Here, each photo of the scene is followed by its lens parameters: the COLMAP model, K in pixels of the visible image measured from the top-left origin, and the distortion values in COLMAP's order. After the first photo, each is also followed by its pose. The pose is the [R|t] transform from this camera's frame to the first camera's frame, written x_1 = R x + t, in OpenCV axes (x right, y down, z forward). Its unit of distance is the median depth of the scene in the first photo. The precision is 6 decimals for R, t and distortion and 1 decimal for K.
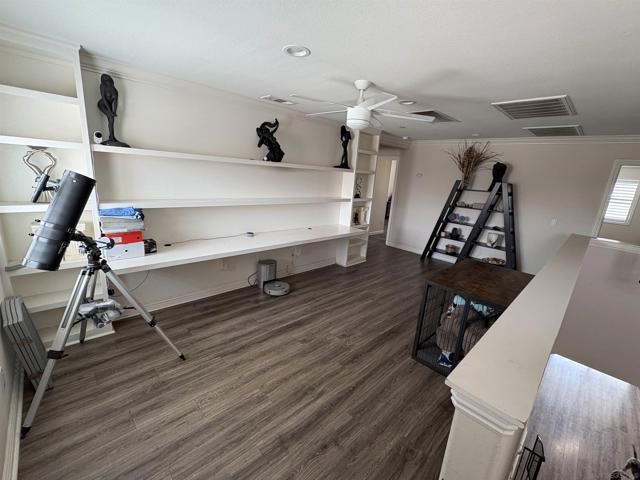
lens RADIAL K [[277.5, 0, 321.1], [0, 277.5, 241.1], [0, 0, 1]] dist [0.000628, 0.000014]
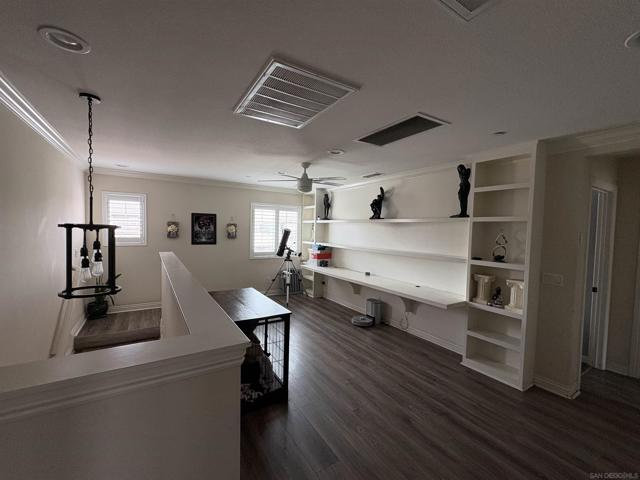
lens RADIAL K [[277.5, 0, 322.4], [0, 277.5, 239.3], [0, 0, 1]] dist [0.000628, 0.000014]
pose [[-0.207896, -0.045753, -0.977080, 1.101509], [-0.285552, 0.958231, 0.015888, -0.141883], [0.935542, 0.282310, -0.212277, 1.032159]]
